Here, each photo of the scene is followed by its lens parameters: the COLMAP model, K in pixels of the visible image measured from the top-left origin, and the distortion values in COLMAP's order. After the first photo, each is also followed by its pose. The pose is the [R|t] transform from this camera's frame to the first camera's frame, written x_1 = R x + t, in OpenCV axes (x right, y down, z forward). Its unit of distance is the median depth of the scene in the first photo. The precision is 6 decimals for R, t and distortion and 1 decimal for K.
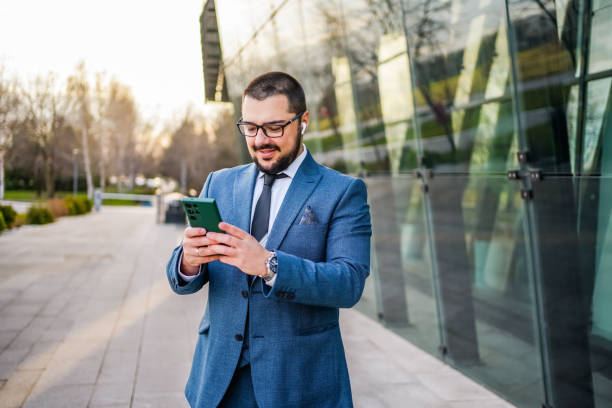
lens RADIAL K [[577.1, 0, 306.0], [0, 577.1, 204.0], [0, 0, 1]] dist [-0.088639, 0.011341]
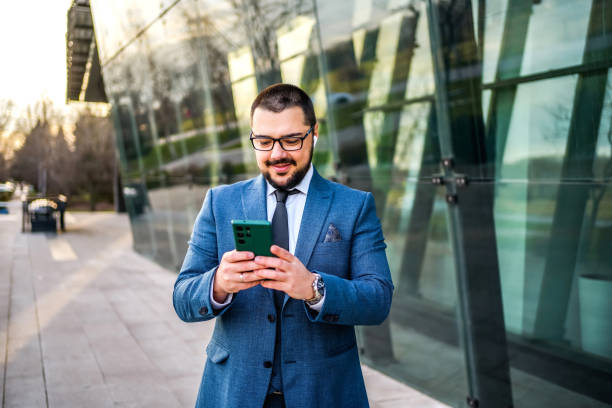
lens RADIAL K [[577.1, 0, 306.0], [0, 577.1, 204.0], [0, 0, 1]] dist [-0.088639, 0.011341]
pose [[0.973252, -0.019744, 0.228890, -0.252613], [0.020283, 0.999794, -0.000001, -0.027878], [-0.228843, 0.004644, 0.973452, 0.065483]]
